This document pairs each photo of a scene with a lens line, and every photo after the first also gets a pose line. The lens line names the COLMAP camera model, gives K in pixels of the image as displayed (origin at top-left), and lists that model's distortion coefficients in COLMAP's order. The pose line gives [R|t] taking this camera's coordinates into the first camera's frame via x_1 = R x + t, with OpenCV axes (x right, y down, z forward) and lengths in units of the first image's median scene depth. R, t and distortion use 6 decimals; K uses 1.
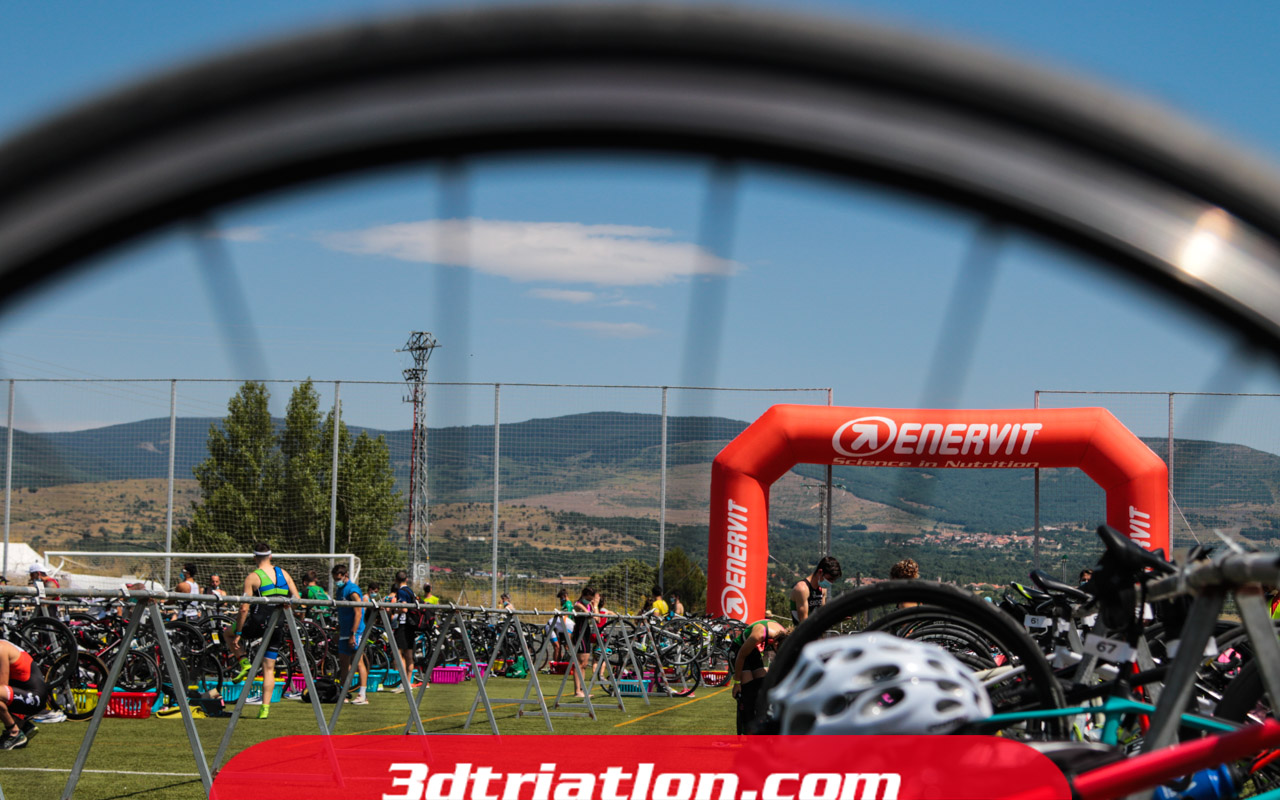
lens RADIAL K [[2875.7, 0, 640.0], [0, 2875.7, 400.0], [0, 0, 1]] dist [0.582049, -0.031119]
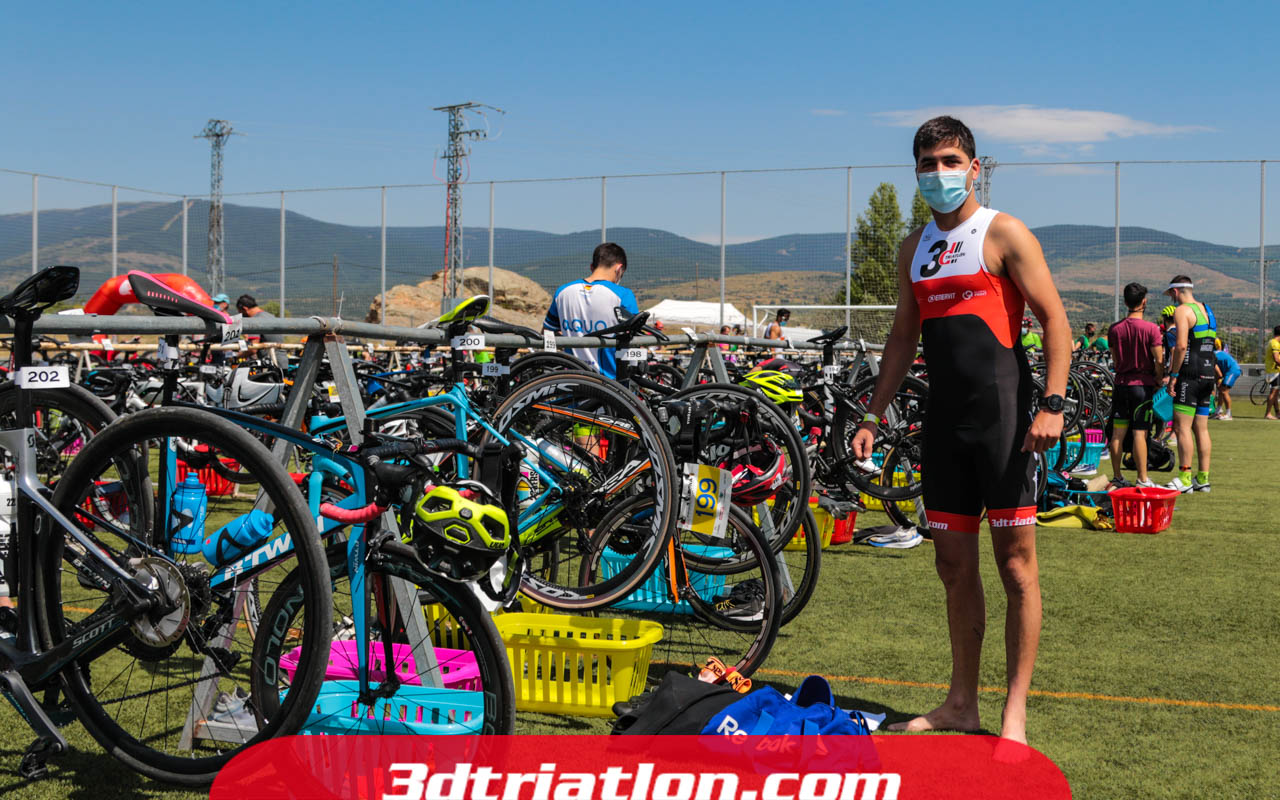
lens RADIAL K [[1746.9, 0, 640.0], [0, 1746.9, 400.0], [0, 0, 1]] dist [-0.384847, -0.000293]
pose [[0.969189, -0.005710, -0.246254, -0.047207], [0.030611, 0.994773, 0.097410, 0.012550], [0.244410, -0.101947, 0.964298, 0.188415]]
